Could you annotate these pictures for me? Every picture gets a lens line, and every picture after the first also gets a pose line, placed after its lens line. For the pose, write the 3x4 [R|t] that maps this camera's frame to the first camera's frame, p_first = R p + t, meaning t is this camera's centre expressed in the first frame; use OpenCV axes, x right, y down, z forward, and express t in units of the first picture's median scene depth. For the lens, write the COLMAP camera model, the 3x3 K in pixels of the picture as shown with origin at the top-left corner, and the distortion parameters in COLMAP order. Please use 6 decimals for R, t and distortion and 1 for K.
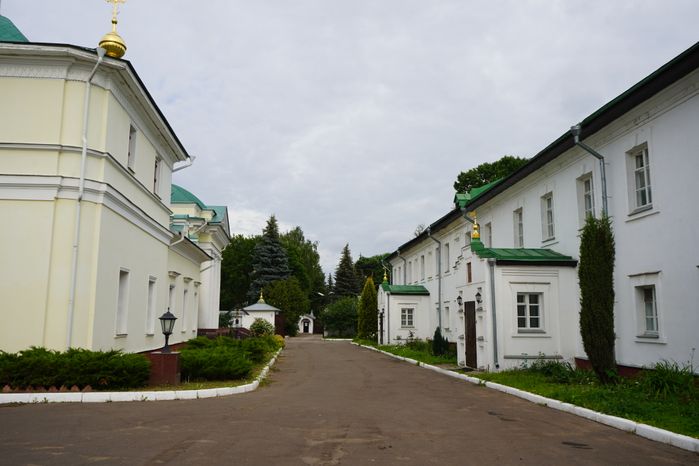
lens RADIAL K [[581.5, 0, 349.5], [0, 581.5, 233.0], [0, 0, 1]] dist [0.001000, -0.001924]
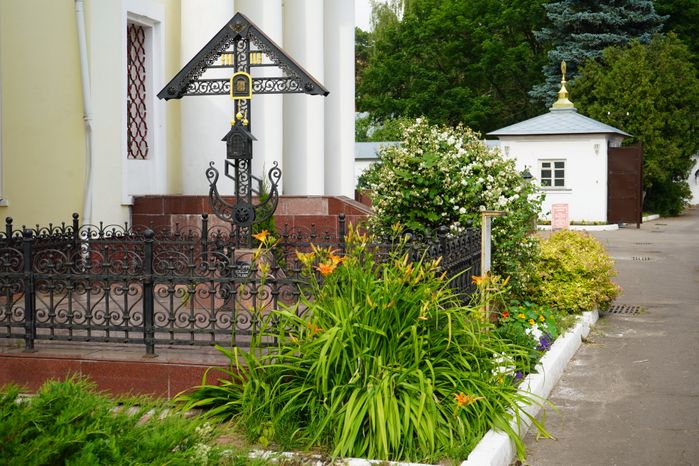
lens RADIAL K [[1116.4, 0, 349.5], [0, 1116.4, 233.0], [0, 0, 1]] dist [-0.002913, -0.012548]
pose [[0.929577, 0.008390, -0.368533, -0.036432], [0.064904, 0.980398, 0.186030, 0.062696], [0.362870, -0.196849, 0.910811, 0.386041]]
